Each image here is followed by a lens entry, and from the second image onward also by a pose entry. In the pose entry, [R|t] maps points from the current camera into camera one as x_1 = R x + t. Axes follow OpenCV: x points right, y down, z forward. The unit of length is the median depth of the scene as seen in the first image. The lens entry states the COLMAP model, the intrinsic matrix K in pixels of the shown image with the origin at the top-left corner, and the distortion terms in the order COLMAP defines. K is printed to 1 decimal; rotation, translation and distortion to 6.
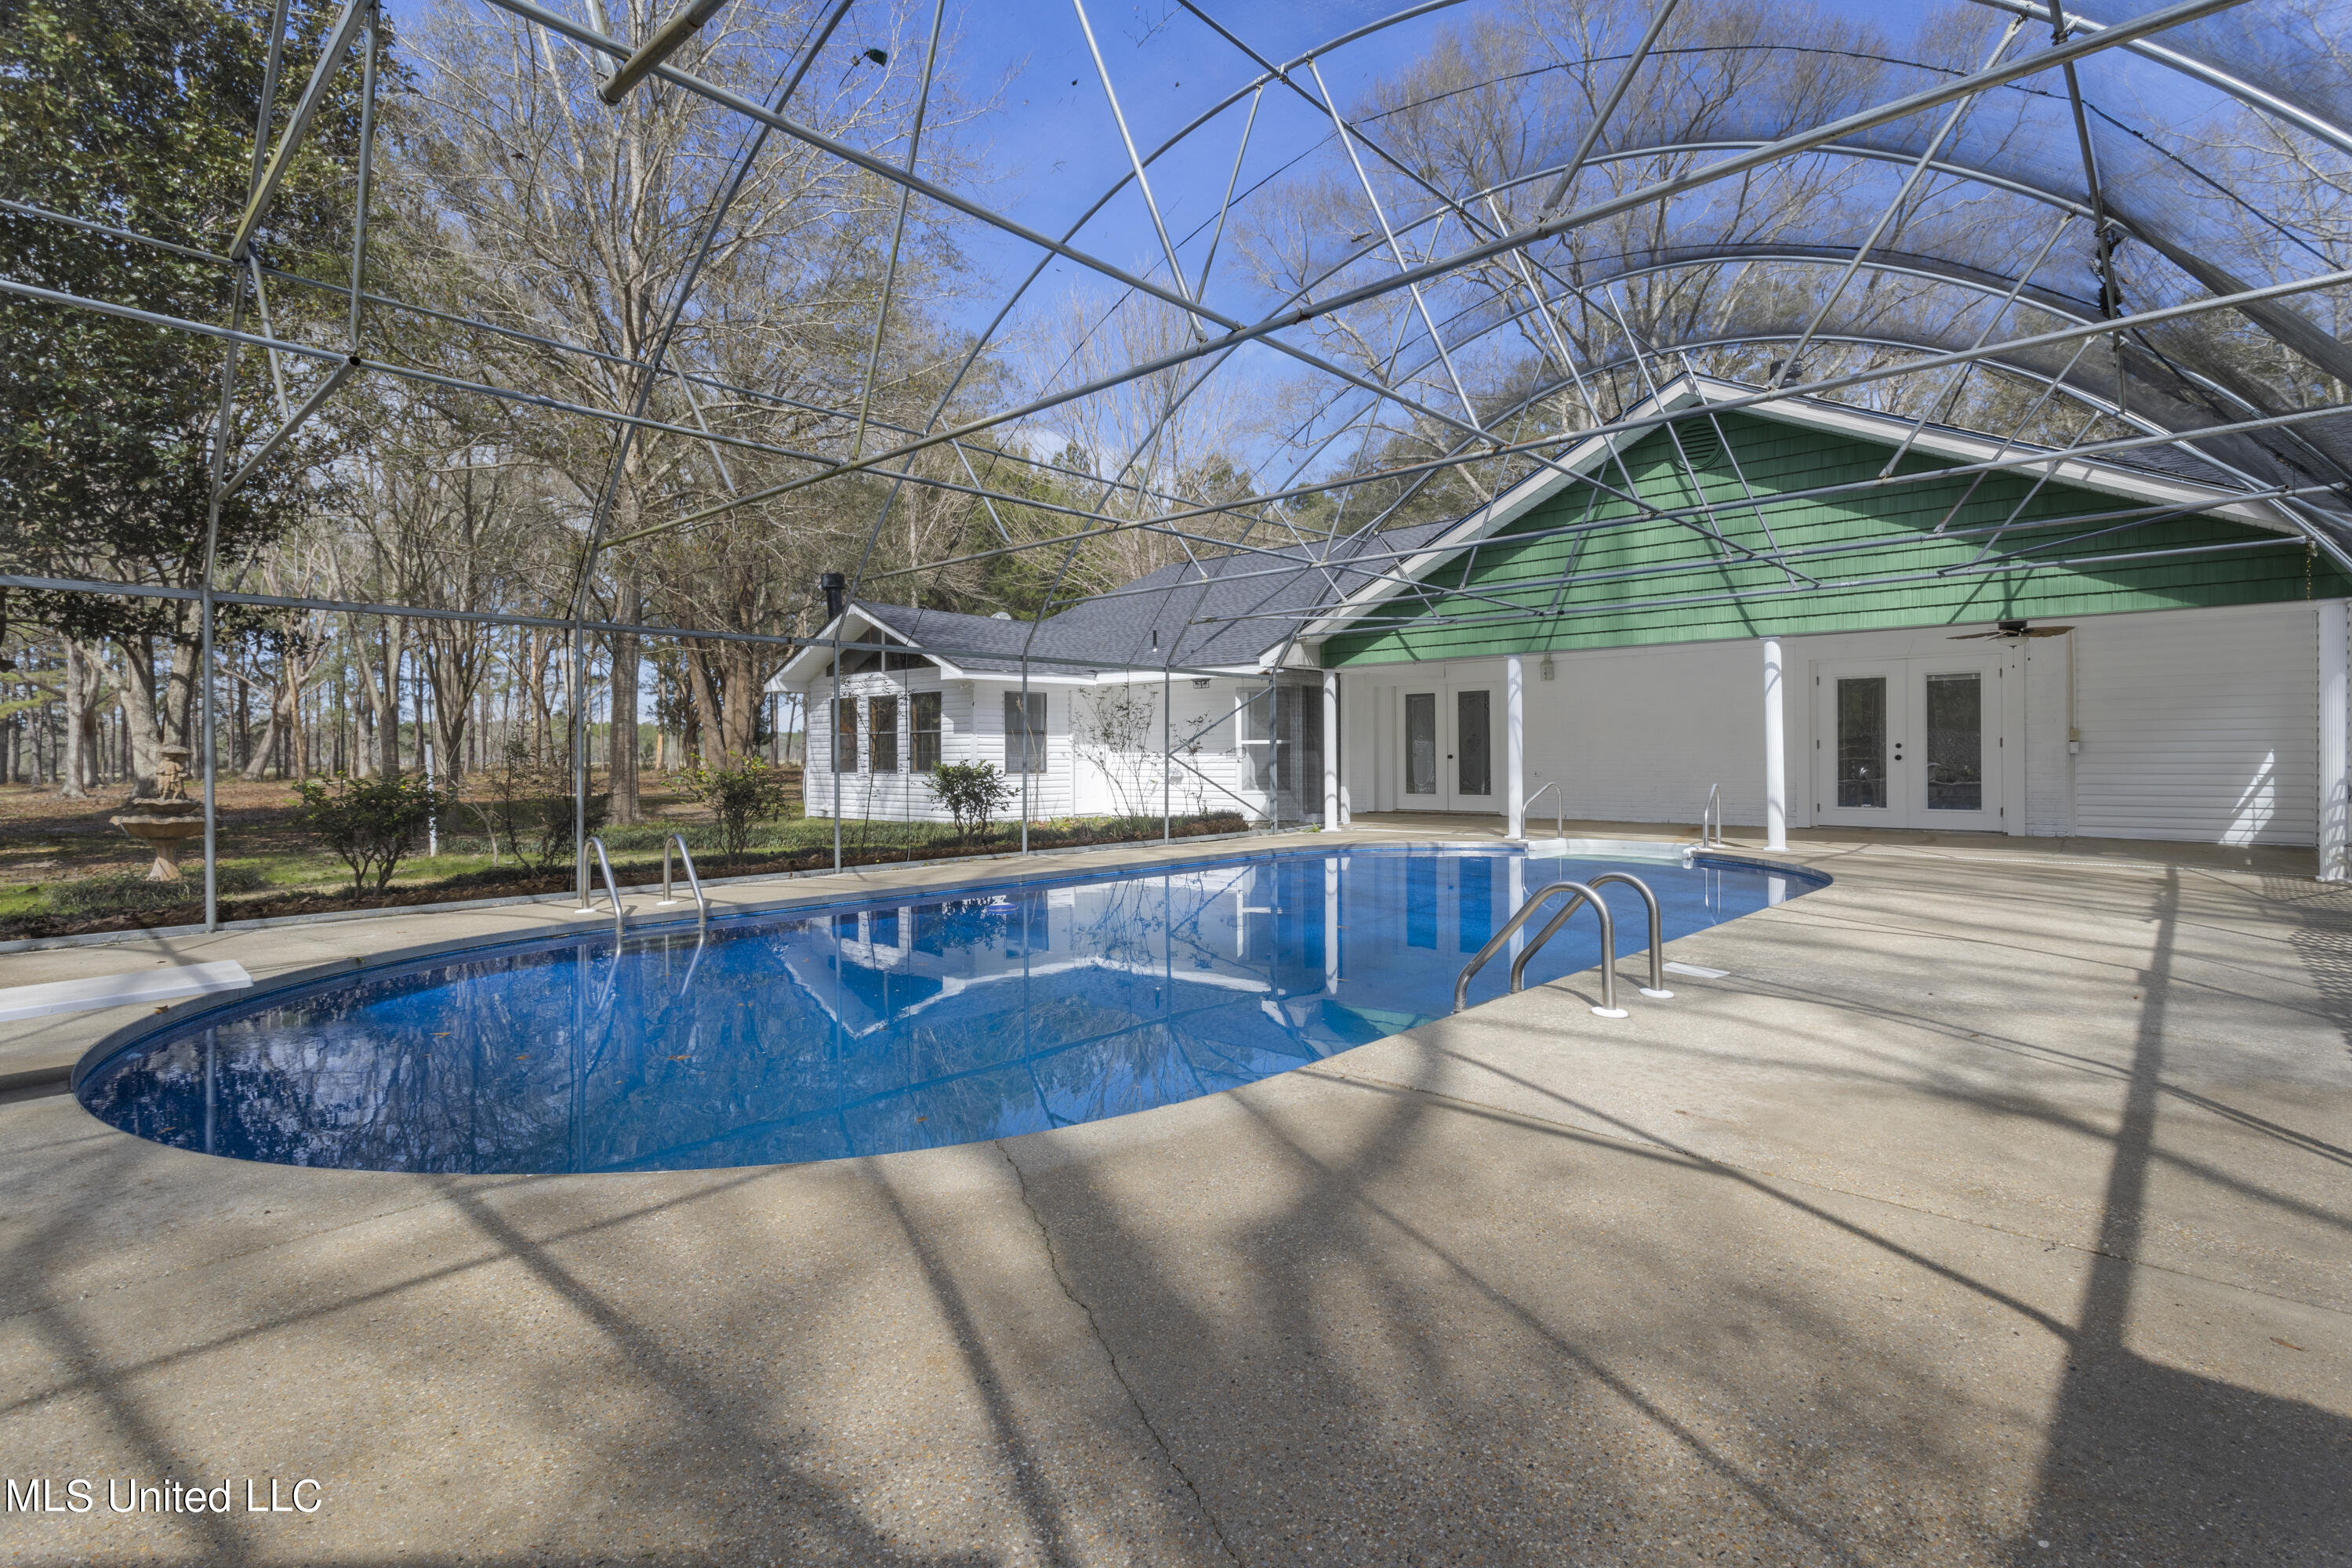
lens RADIAL K [[1126.5, 0, 1173.8], [0, 1126.5, 768.8], [0, 0, 1]] dist [-0.000366, 0.000089]
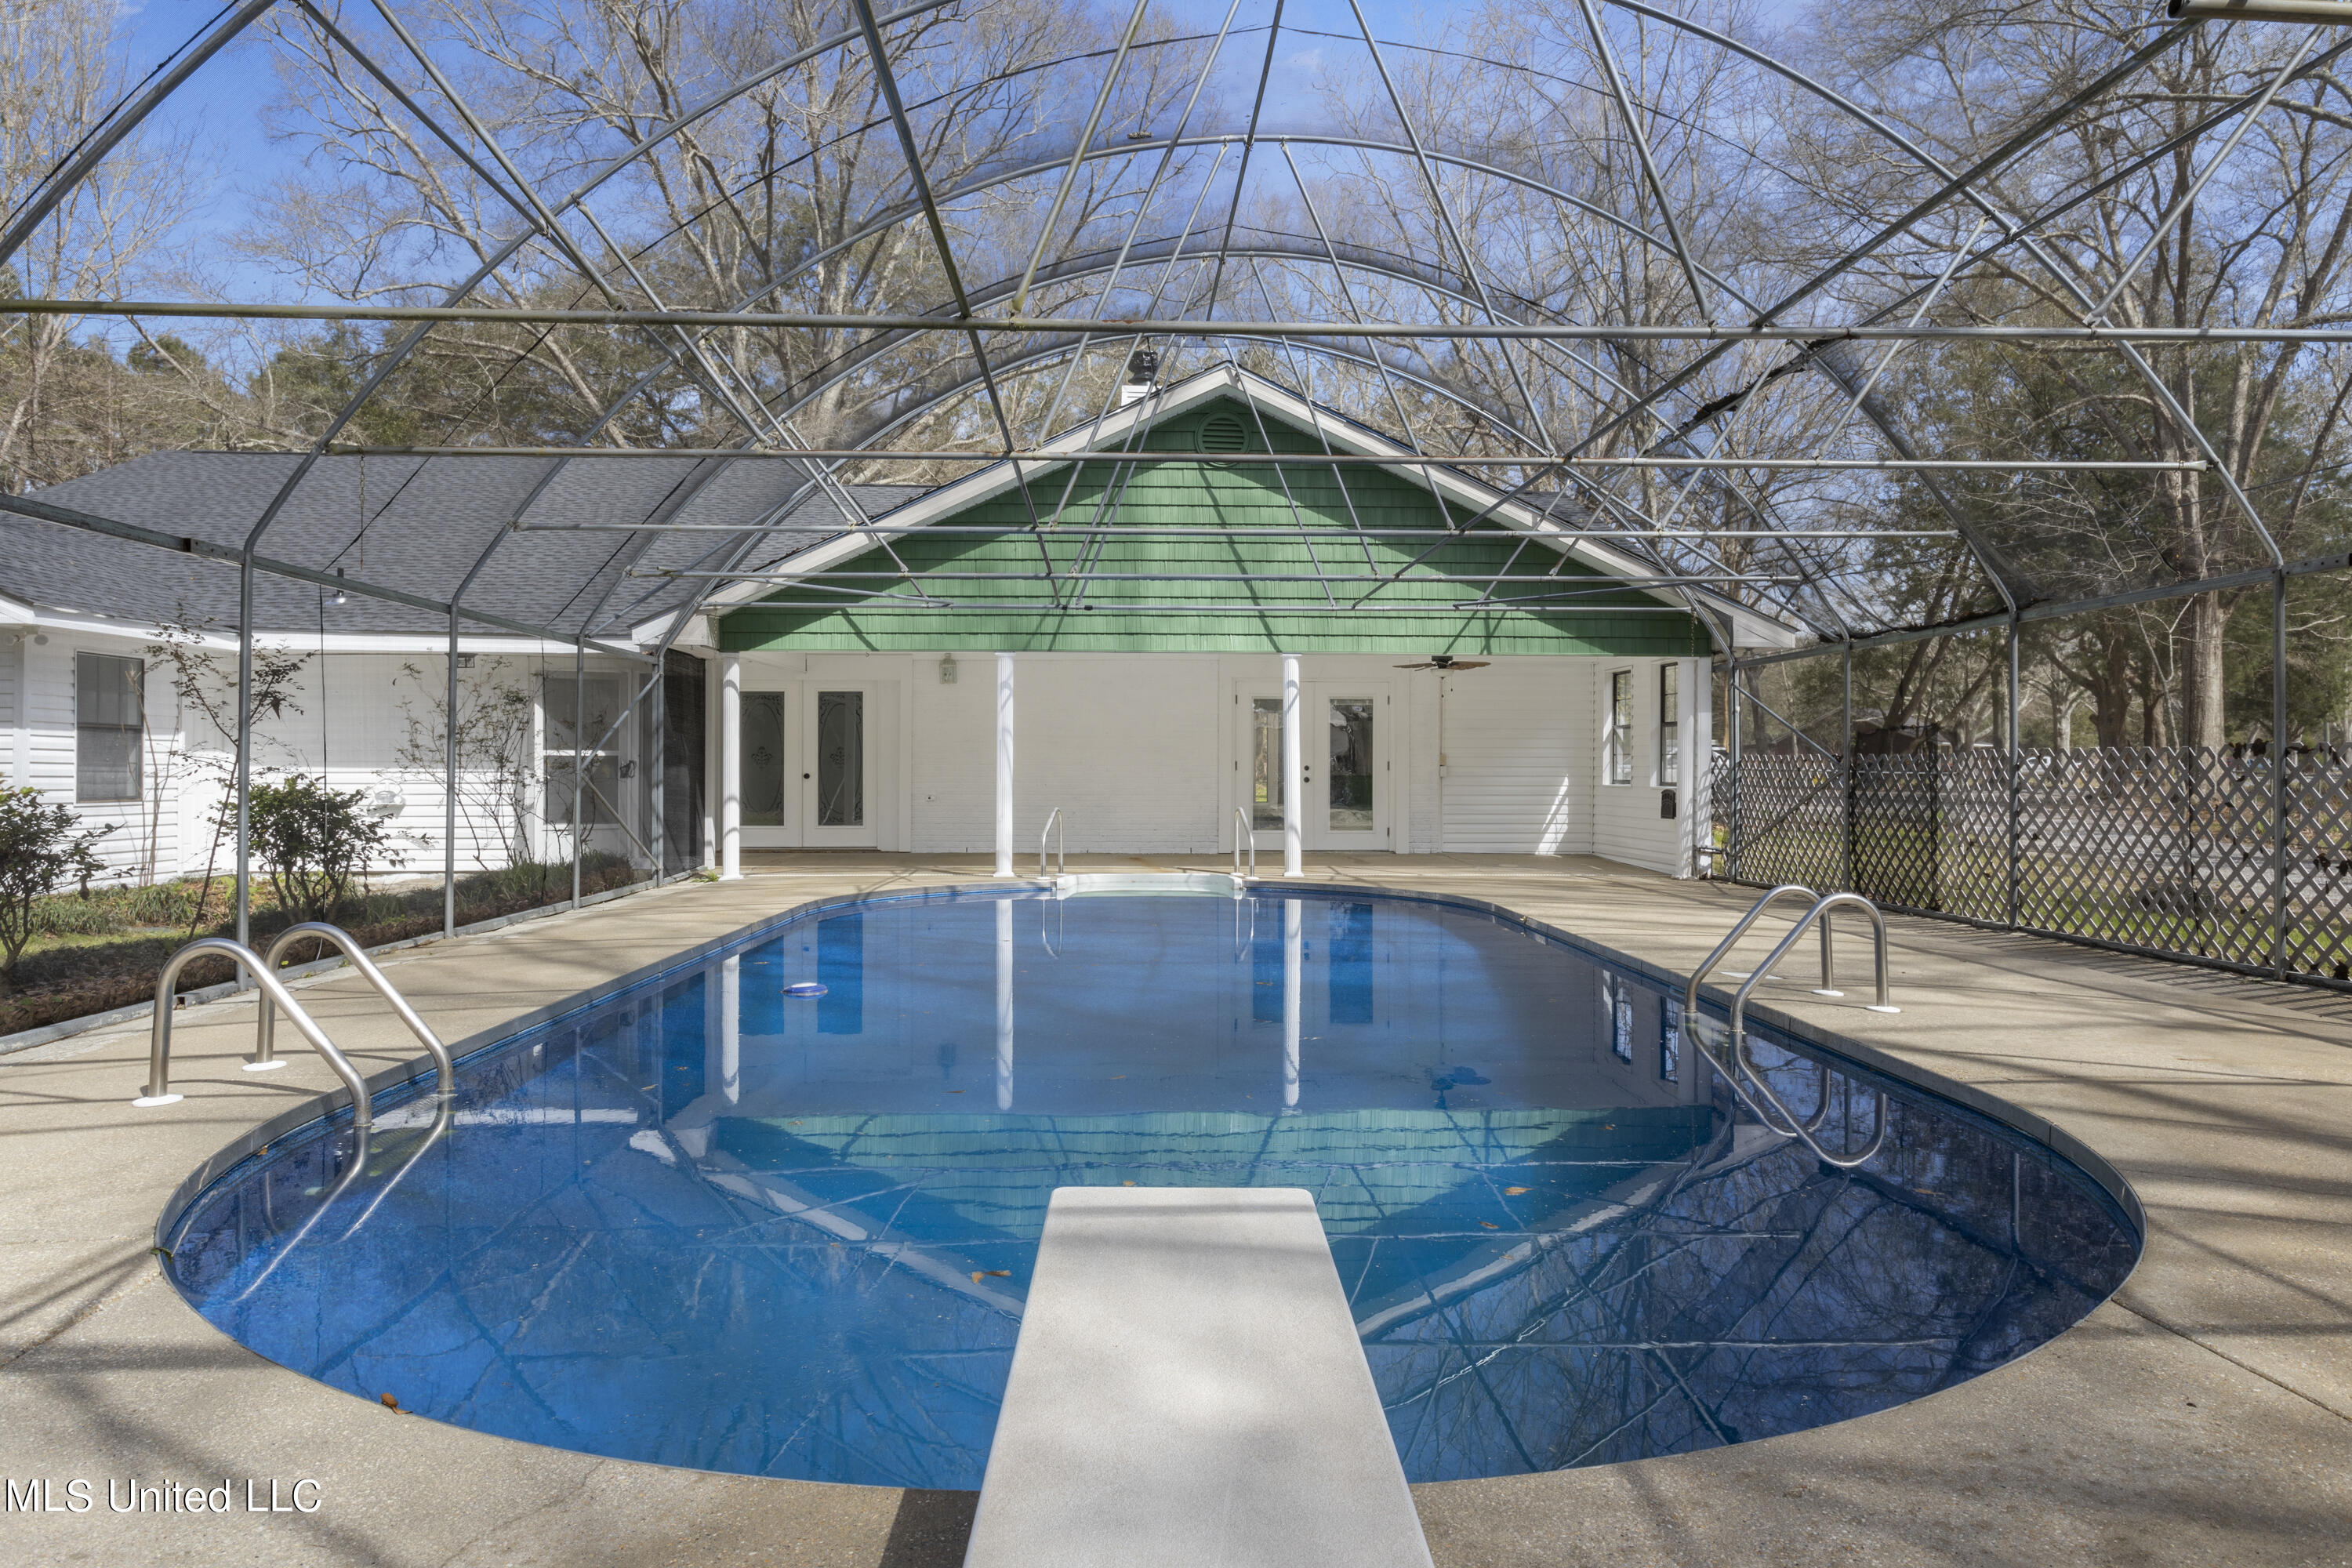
lens RADIAL K [[1481.2, 0, 1175.4], [0, 1481.2, 781.1], [0, 0, 1]] dist [-0.001354, 0.002613]
pose [[0.707042, 0.003318, 0.707163, -0.392250], [0.001864, 0.999977, -0.006556, -0.000449], [-0.707169, 0.005954, 0.707020, 0.159079]]
